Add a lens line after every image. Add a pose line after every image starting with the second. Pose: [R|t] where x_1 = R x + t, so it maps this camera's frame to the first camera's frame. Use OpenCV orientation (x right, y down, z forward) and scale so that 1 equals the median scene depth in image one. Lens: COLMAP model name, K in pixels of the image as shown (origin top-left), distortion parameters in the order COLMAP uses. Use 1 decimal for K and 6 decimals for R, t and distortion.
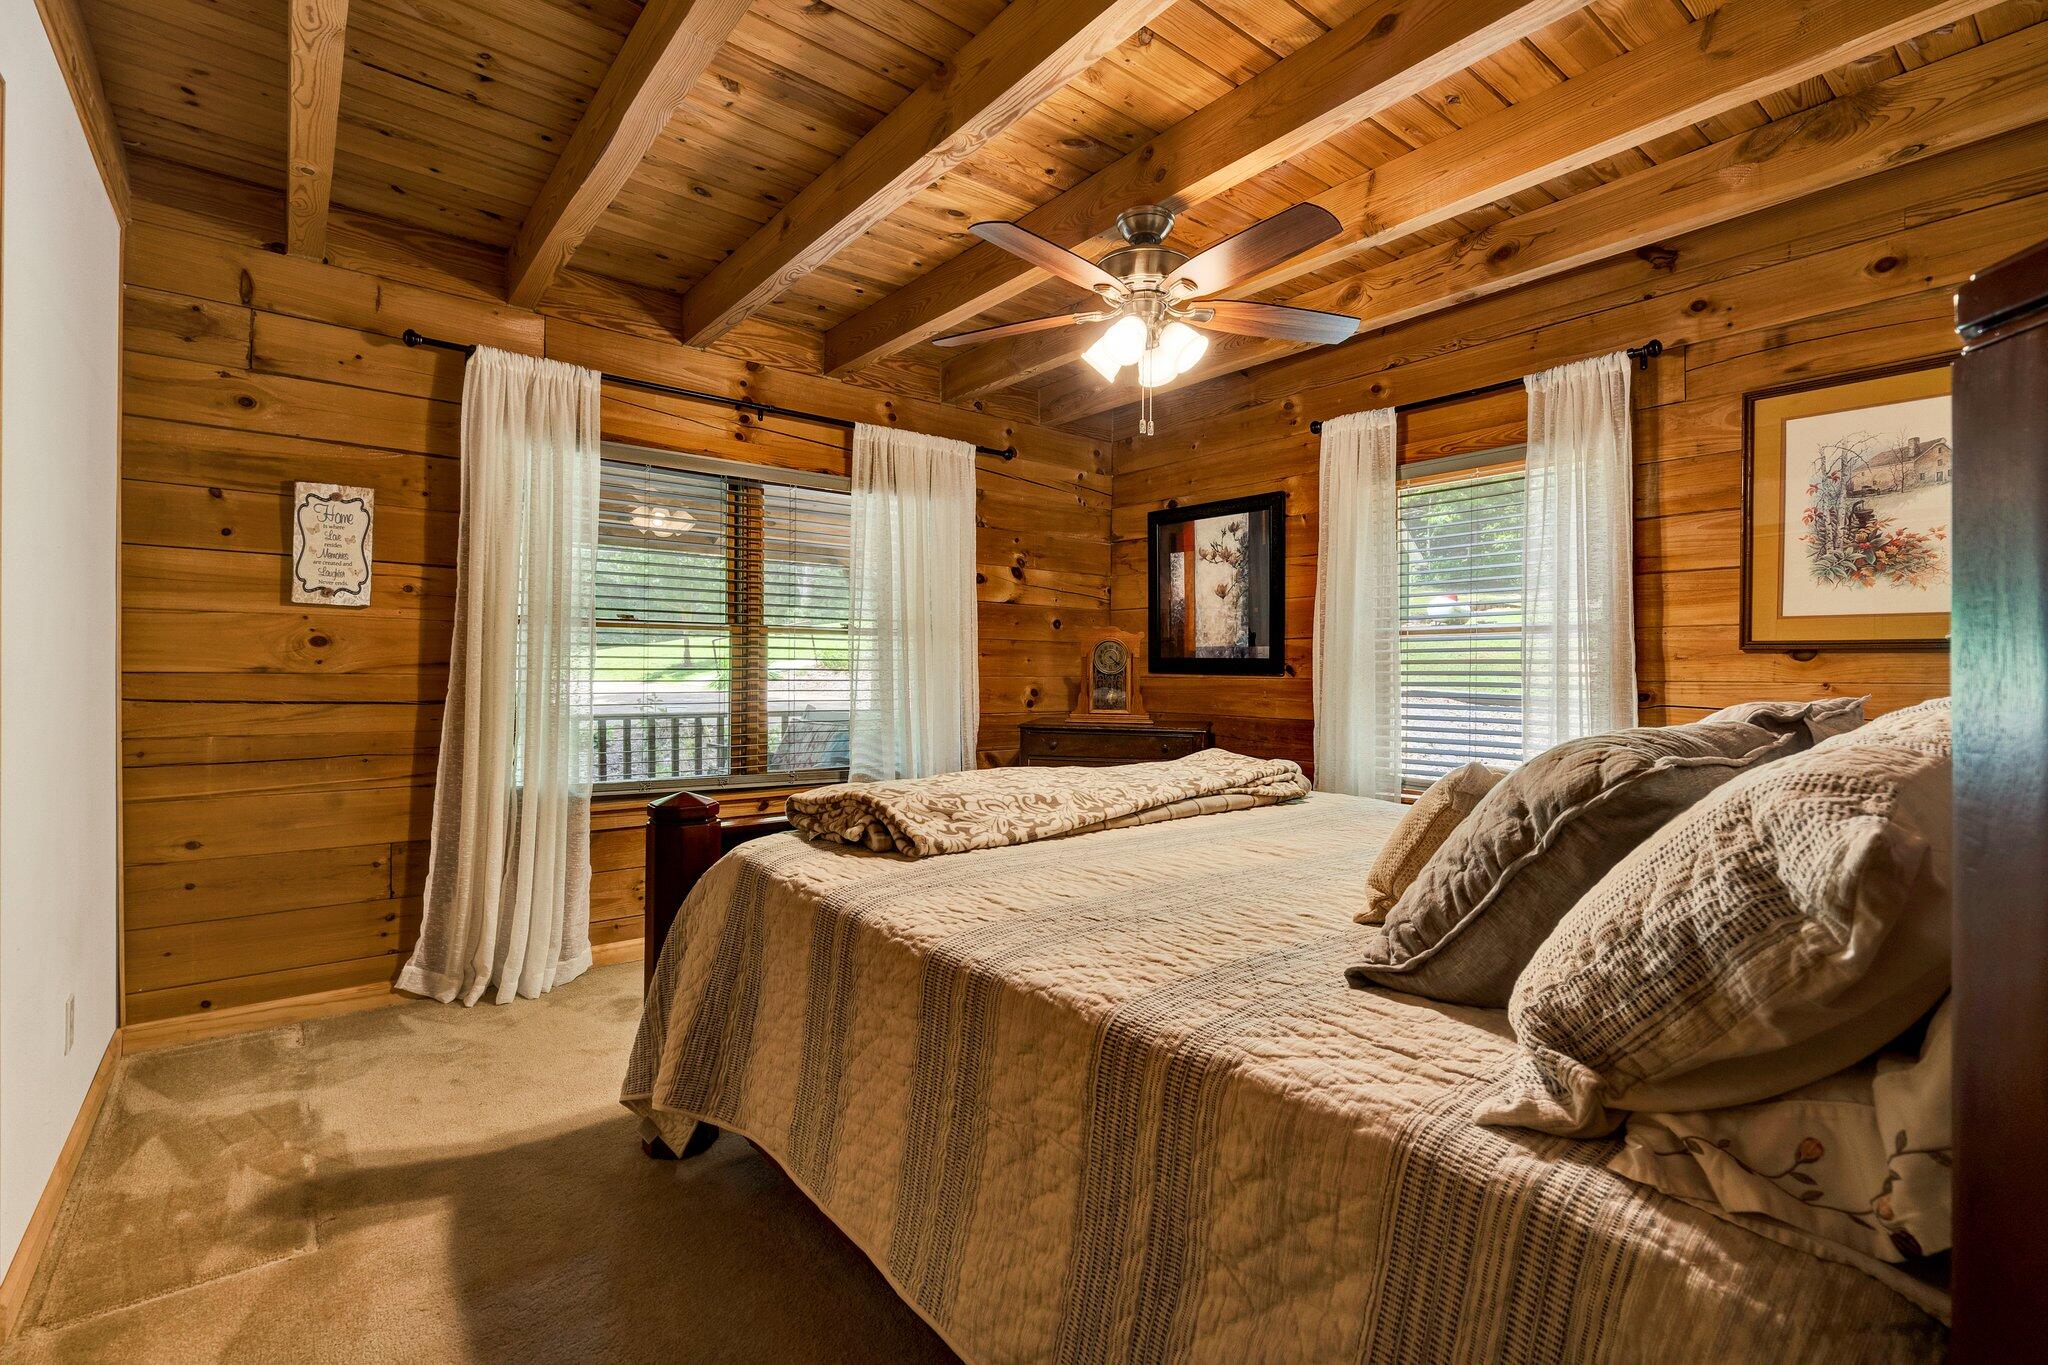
lens RADIAL K [[934.0, 0, 1024.6], [0, 934.0, 675.9], [0, 0, 1]] dist [-0.008364, 0.004239]
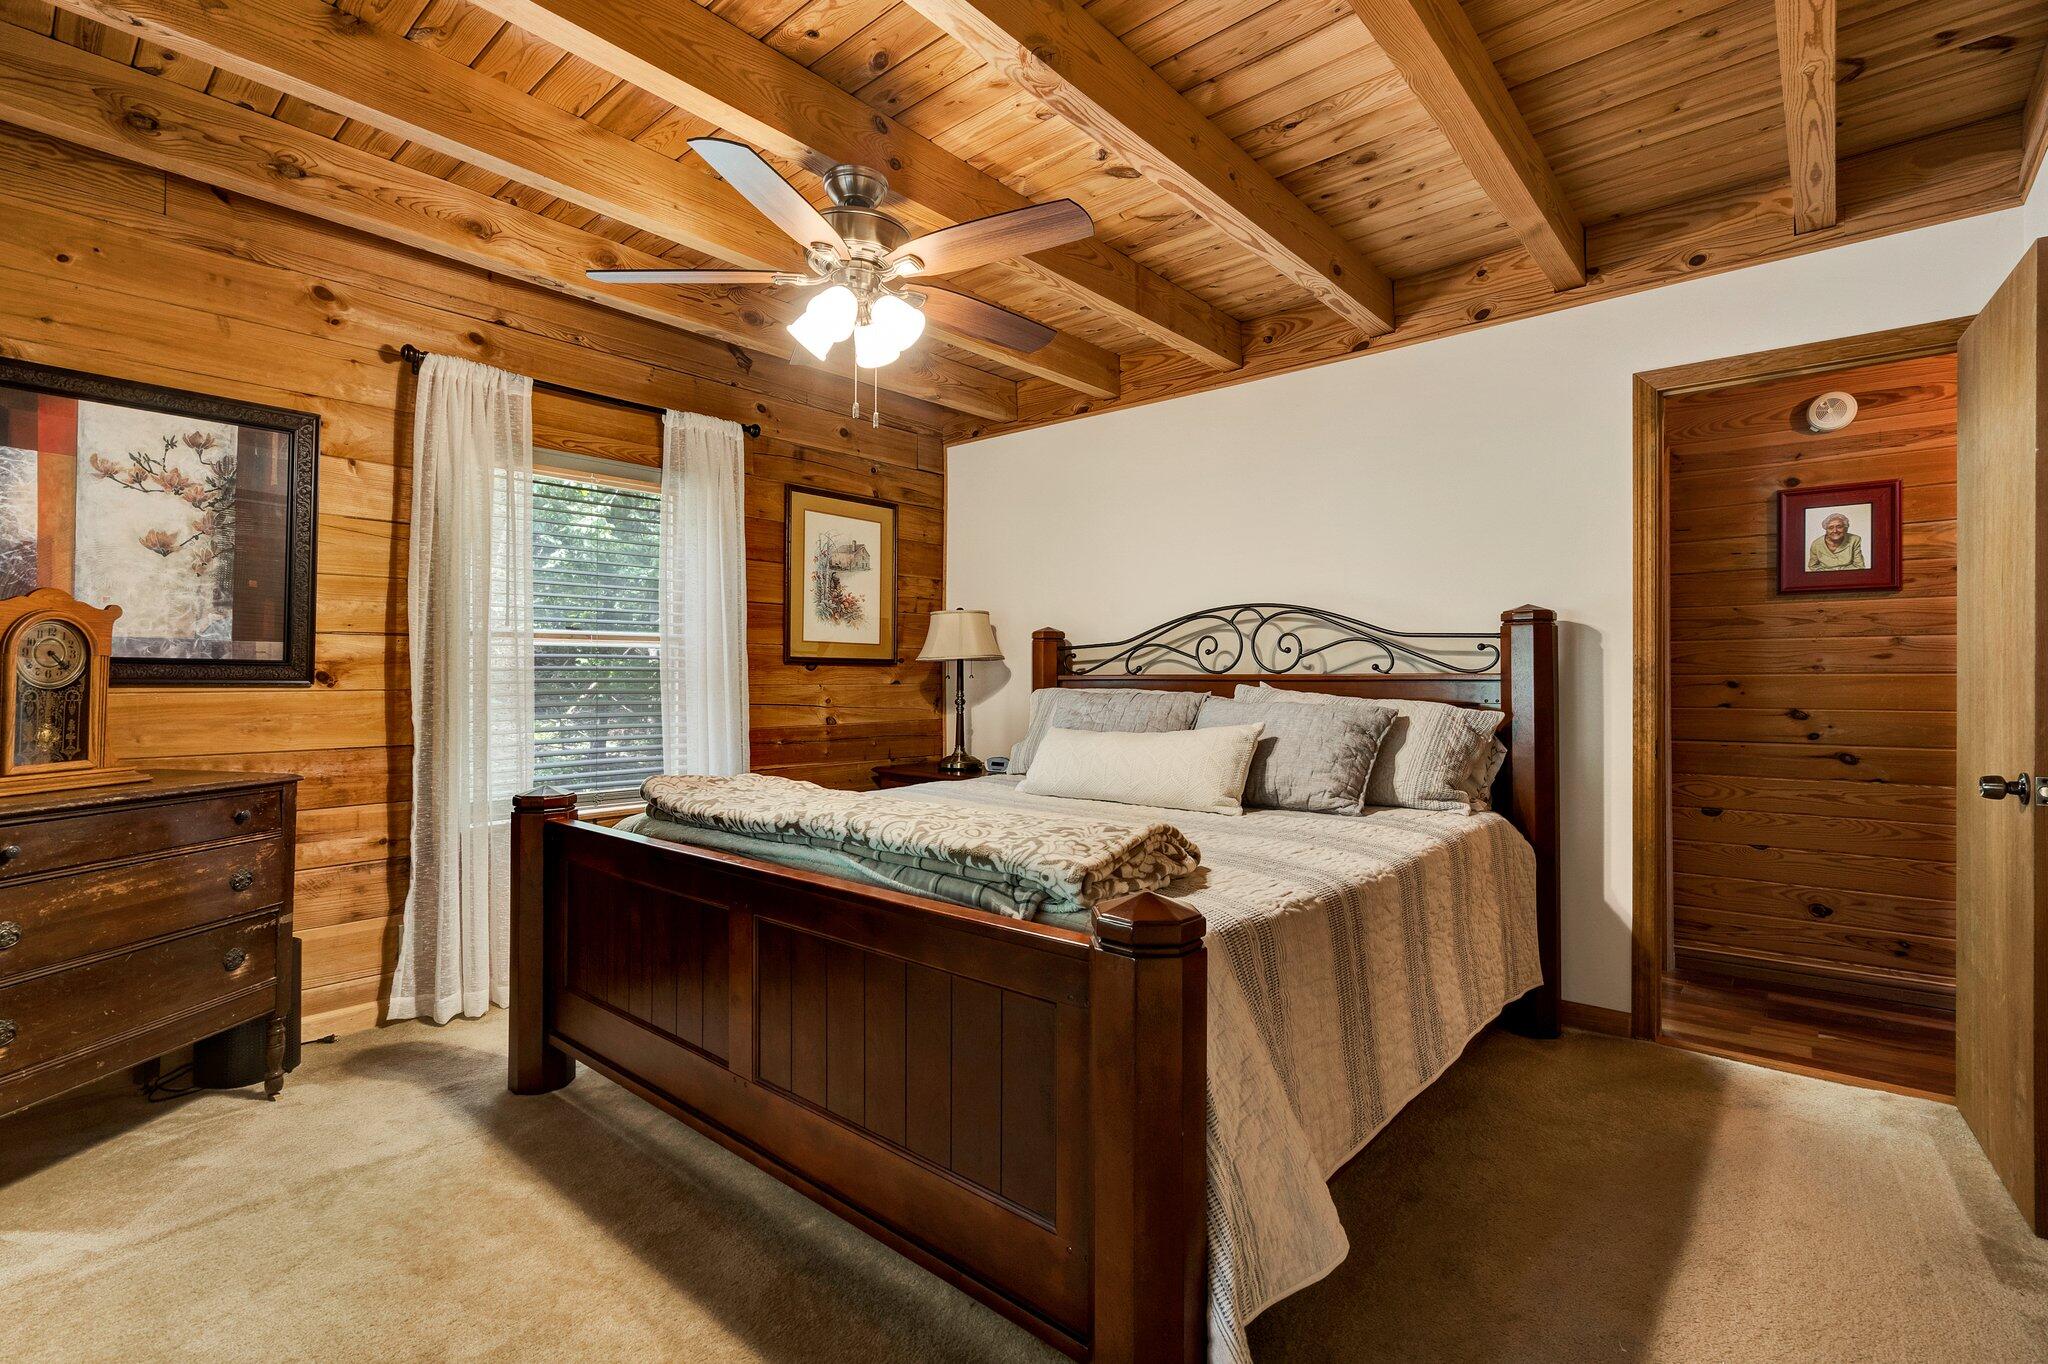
lens RADIAL K [[934.0, 0, 1023.9], [0, 934.0, 676.9], [0, 0, 1]] dist [-0.008364, 0.004239]
pose [[-0.177244, -0.006878, 0.984143, -0.539398], [0.002994, 0.999967, 0.007527, -0.012054], [-0.984162, 0.004280, -0.177217, 0.684788]]
